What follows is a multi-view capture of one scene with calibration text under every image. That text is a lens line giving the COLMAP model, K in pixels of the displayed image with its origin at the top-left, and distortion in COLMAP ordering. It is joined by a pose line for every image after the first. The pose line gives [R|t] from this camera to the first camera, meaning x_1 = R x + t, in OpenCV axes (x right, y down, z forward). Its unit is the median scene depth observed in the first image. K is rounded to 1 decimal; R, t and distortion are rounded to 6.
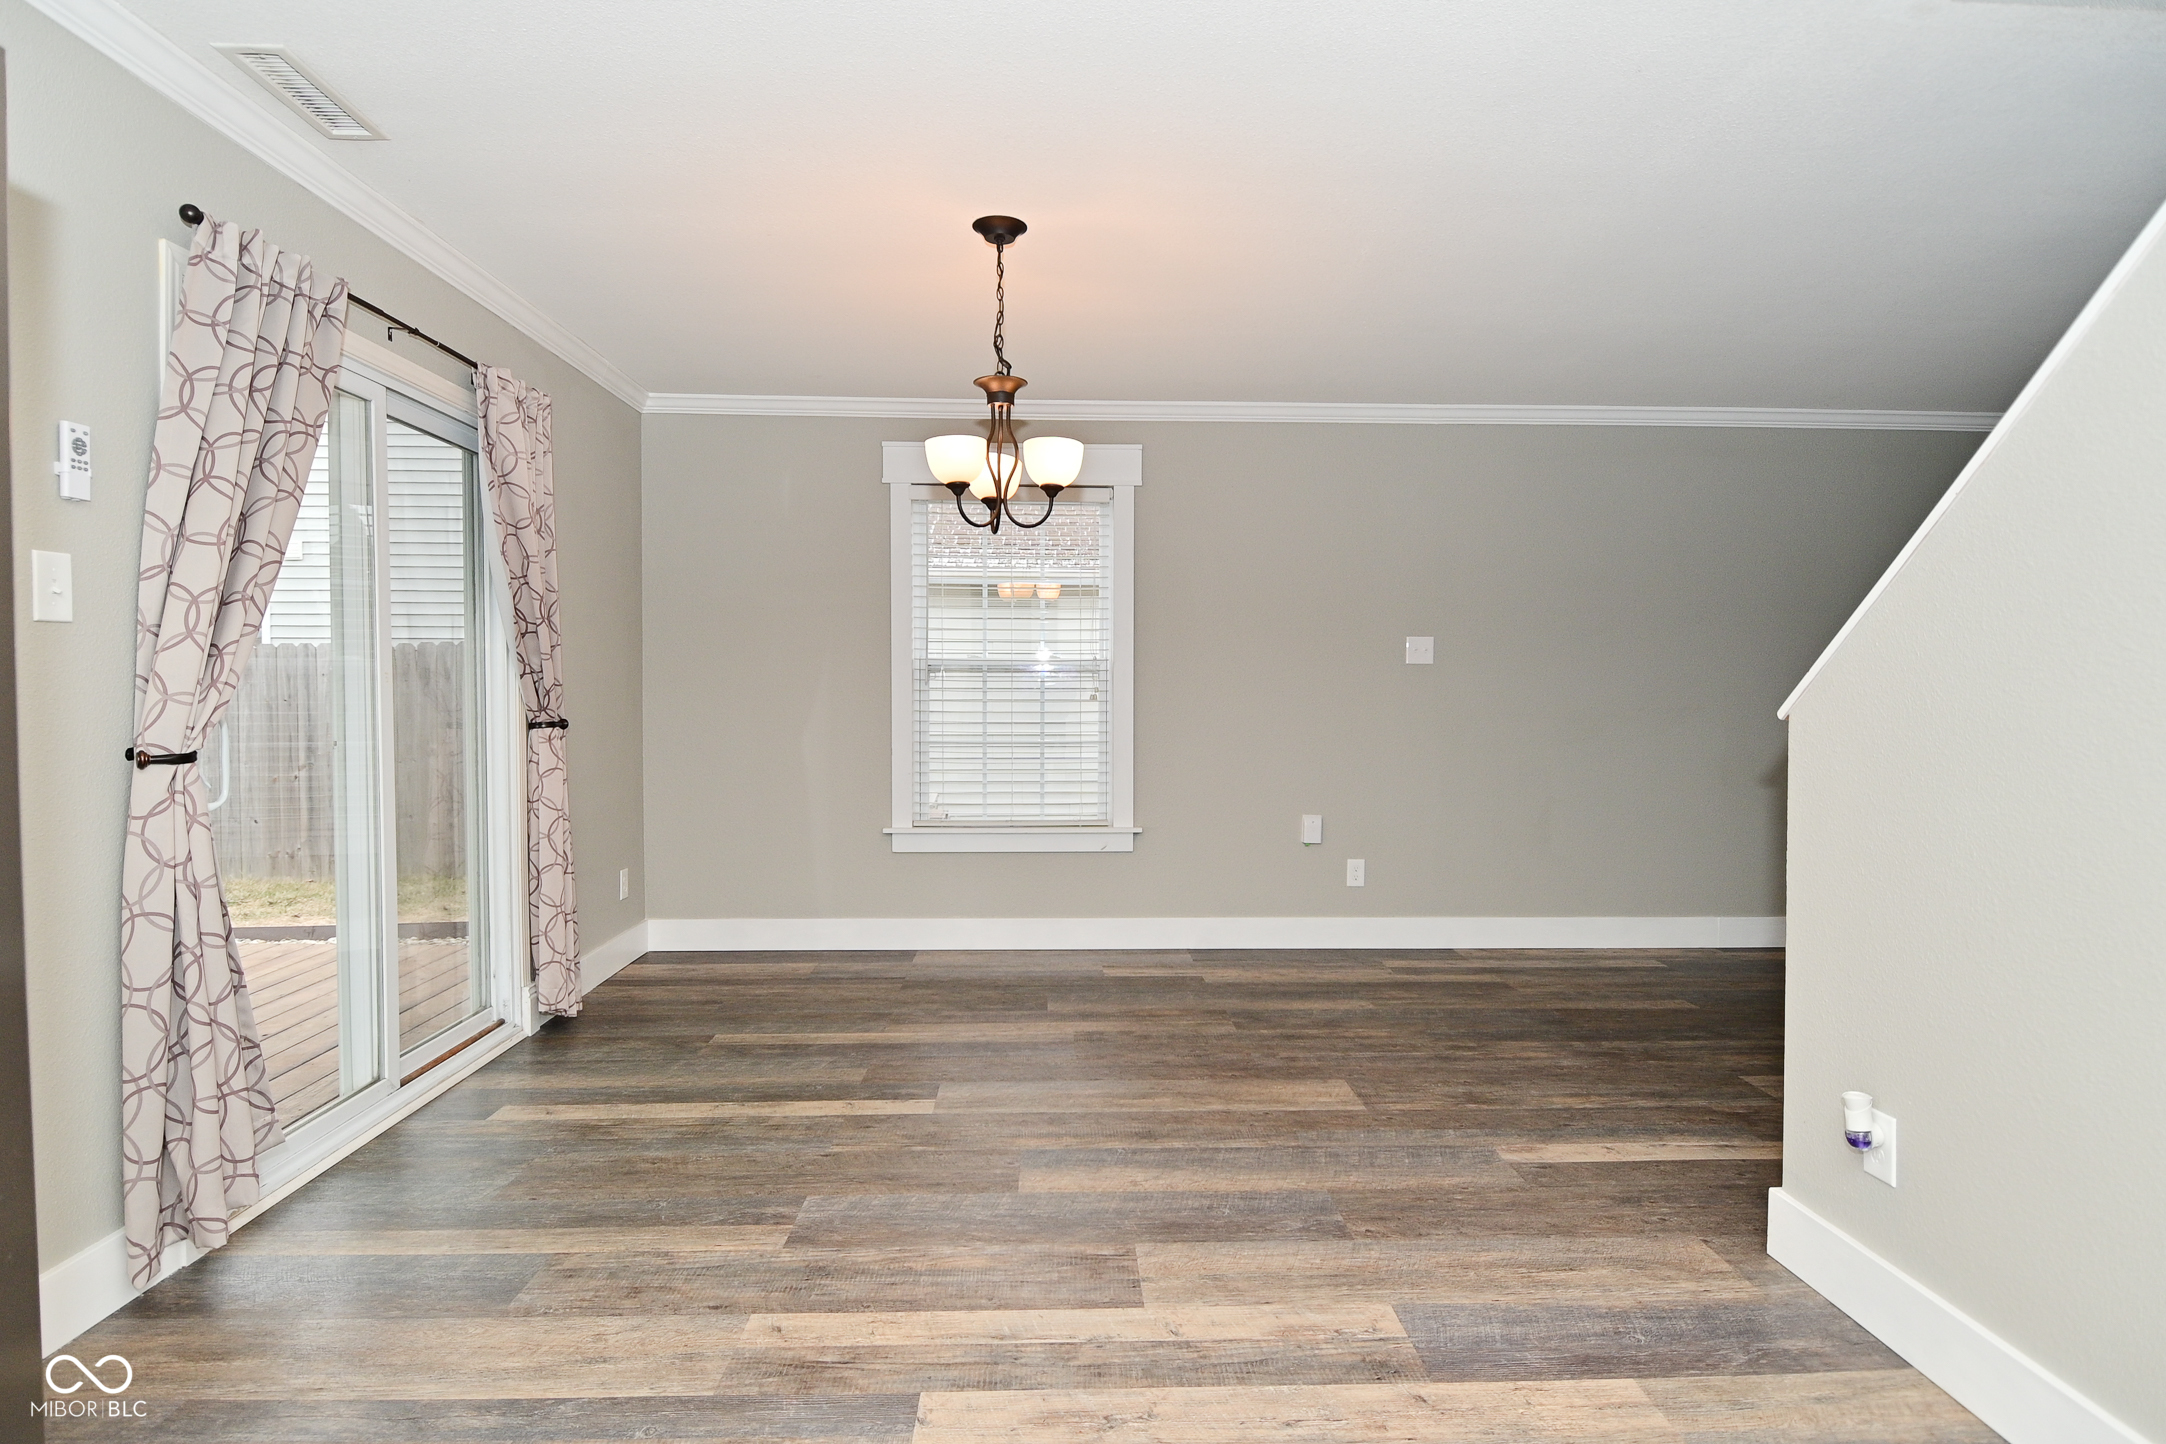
lens RADIAL K [[1140.9, 0, 1082.6], [0, 1140.9, 713.6], [0, 0, 1]] dist [0.020022, -0.032544]
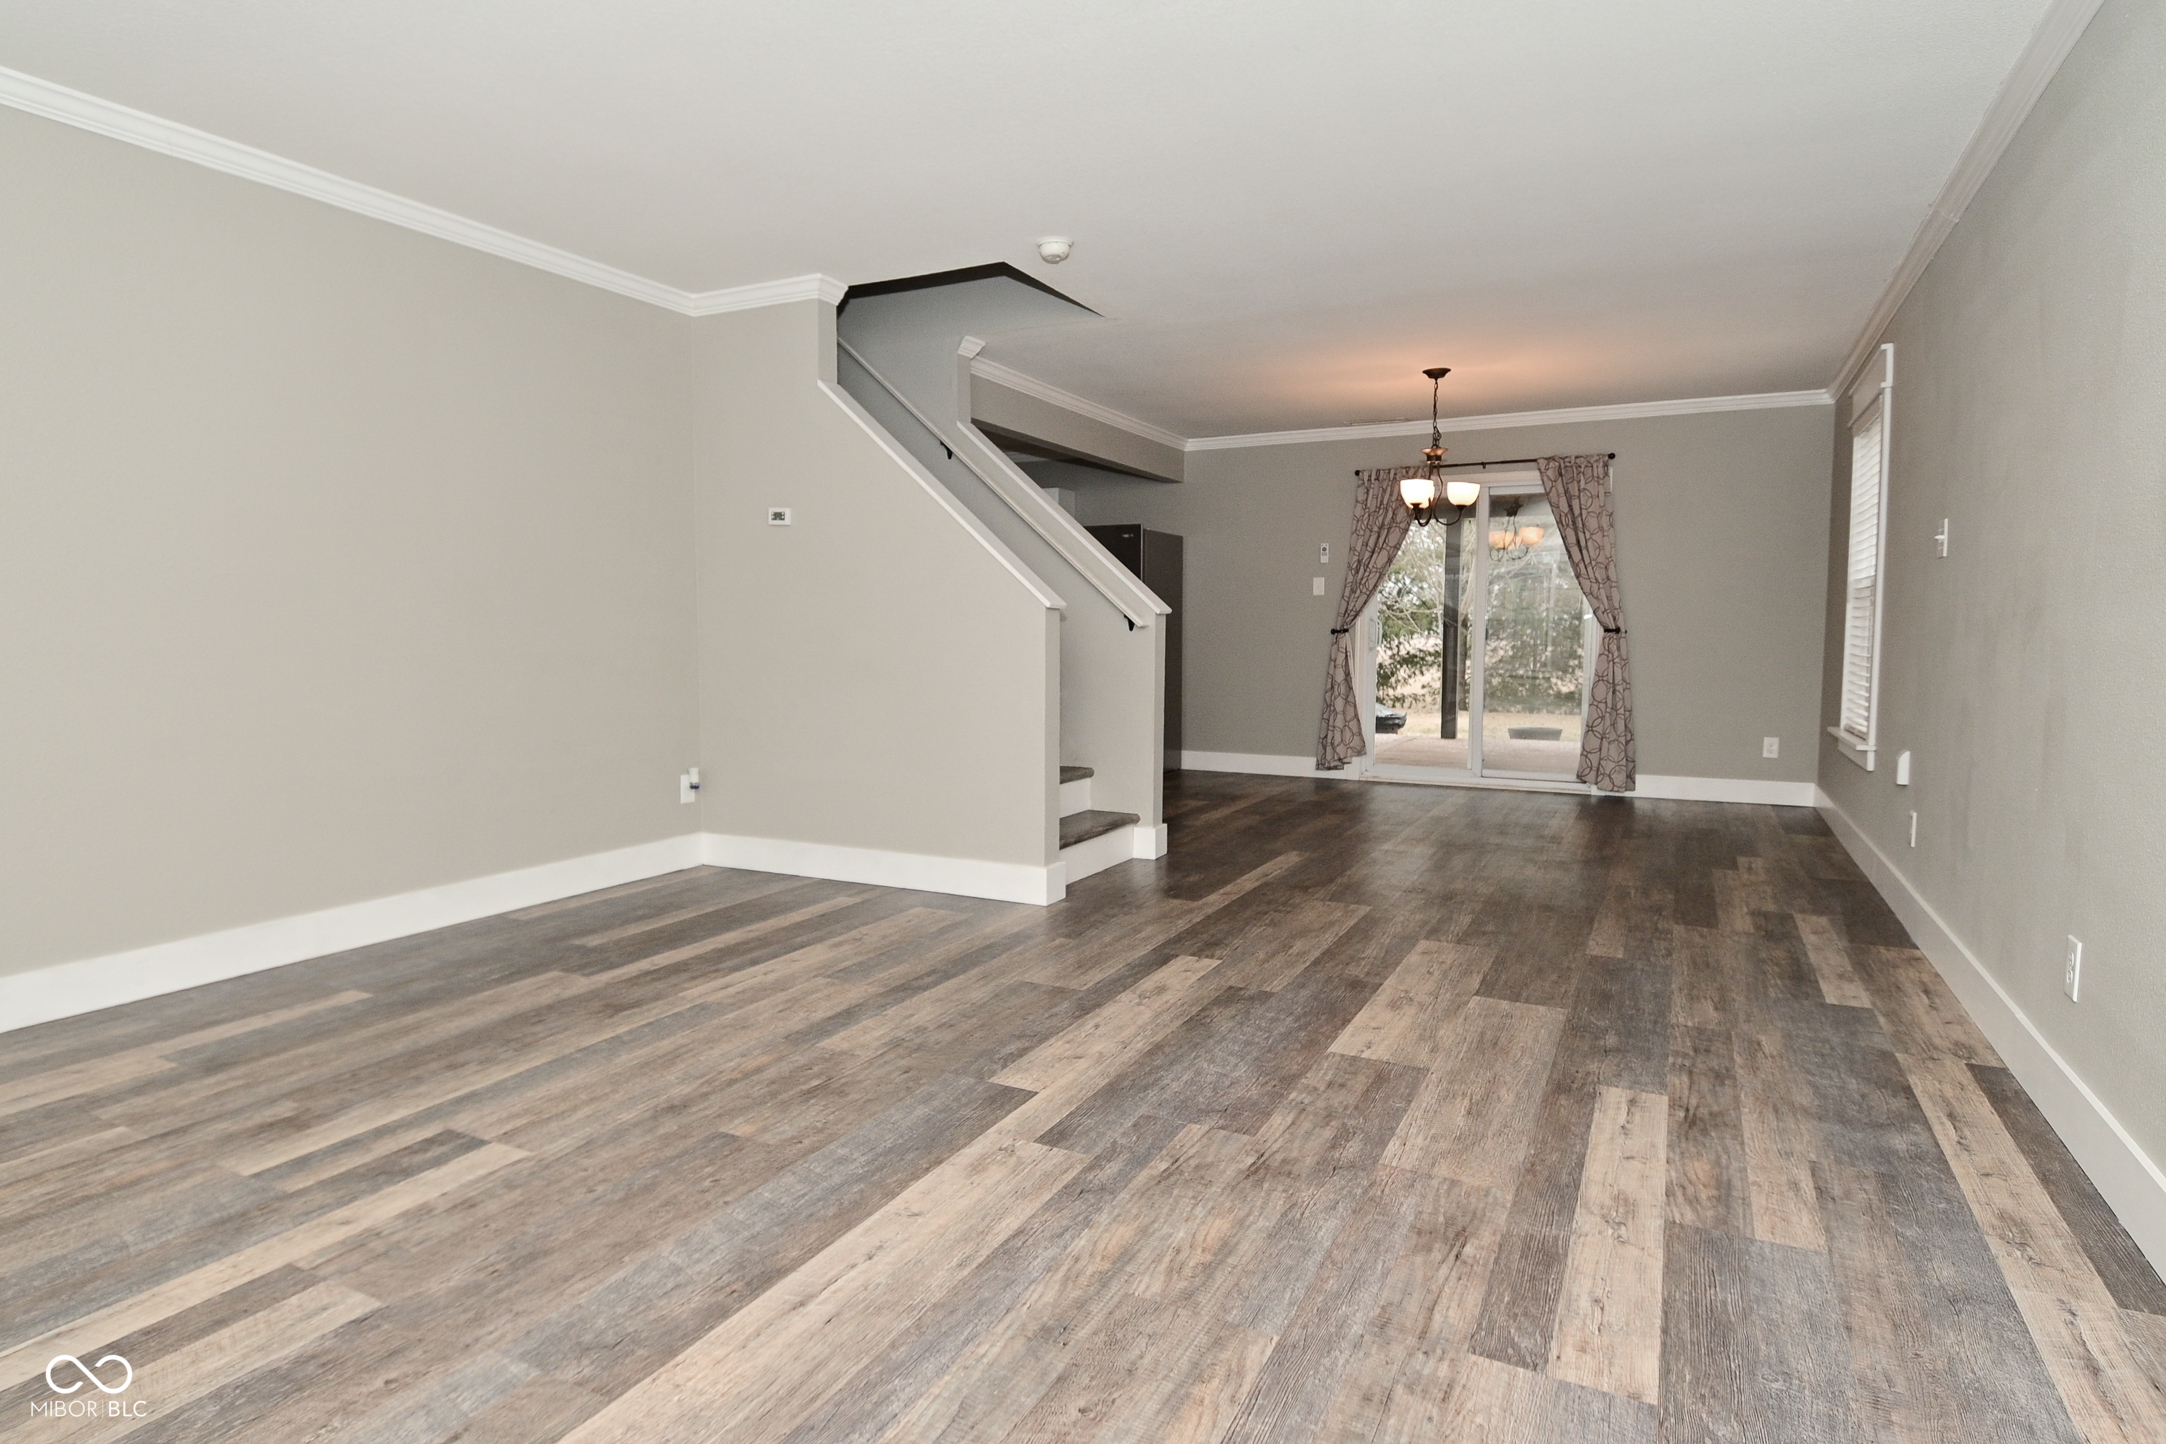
lens RADIAL K [[1184.0, 0, 1065.0], [0, 1184.0, 717.5], [0, 0, 1]] dist [0.026770, -0.036393]
pose [[-0.483470, 0.059901, -0.873309, 2.350616], [-0.025374, 0.996278, 0.082383, 0.018469], [0.874993, 0.061989, -0.480151, 1.670120]]
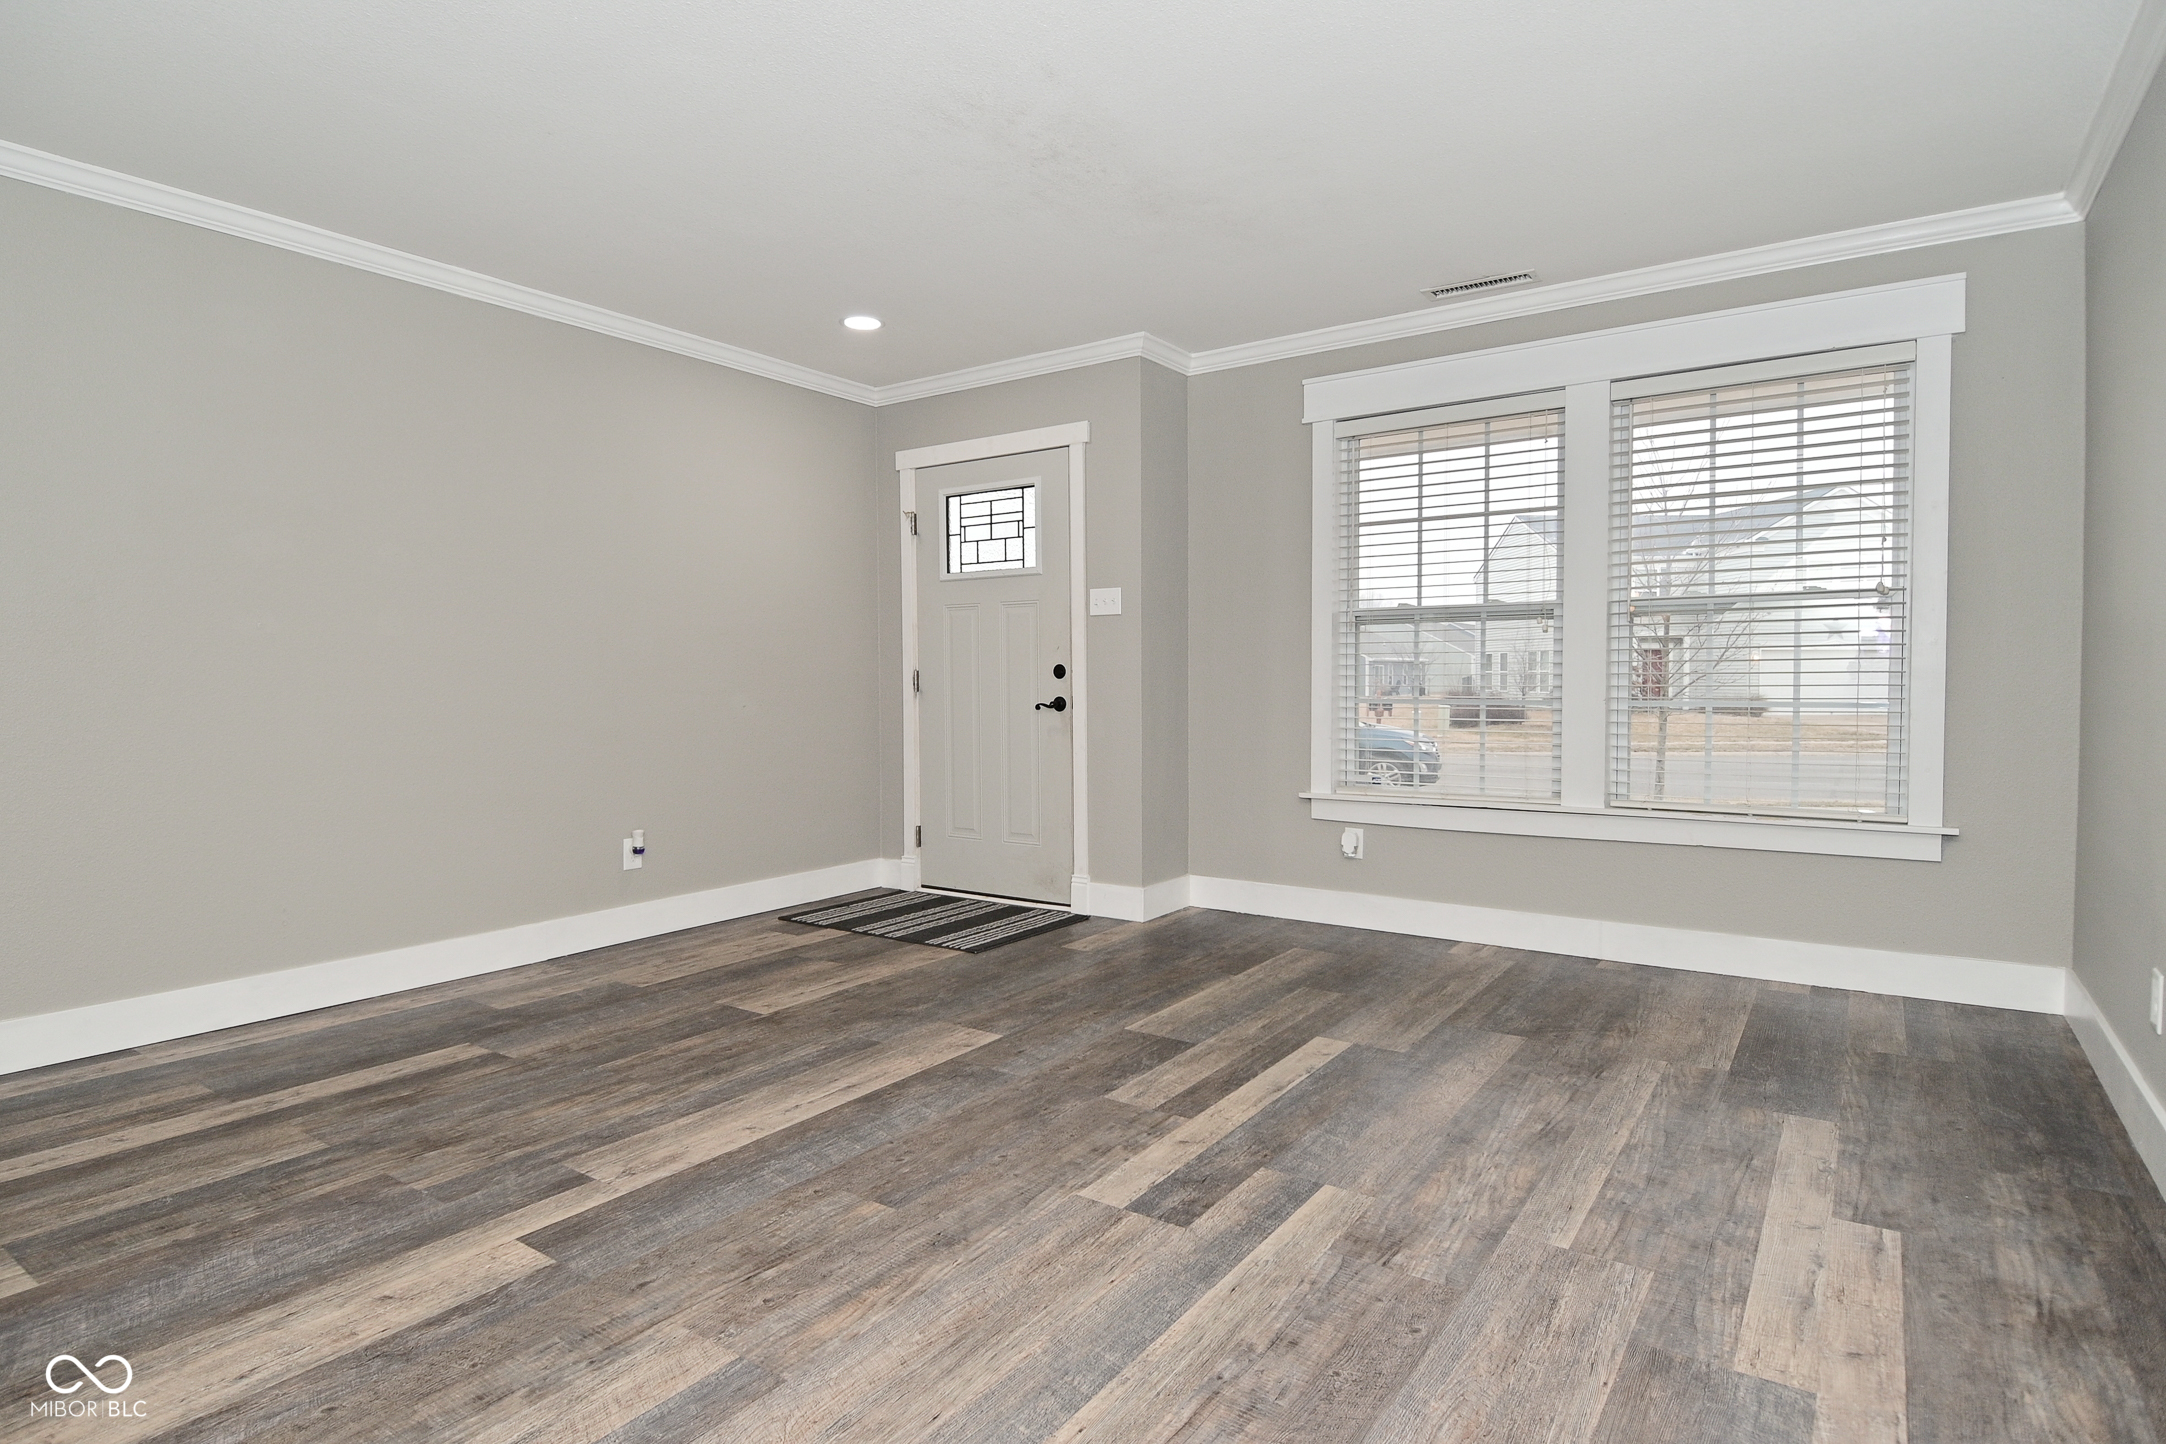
lens RADIAL K [[1132.3, 0, 1076.4], [0, 1132.3, 719.0], [0, 0, 1]] dist [0.025420, -0.035392]
pose [[0.598399, -0.036033, 0.800387, 1.153434], [0.025287, 0.999340, 0.026084, 0.046209], [-0.800799, 0.004631, 0.598915, 0.439910]]
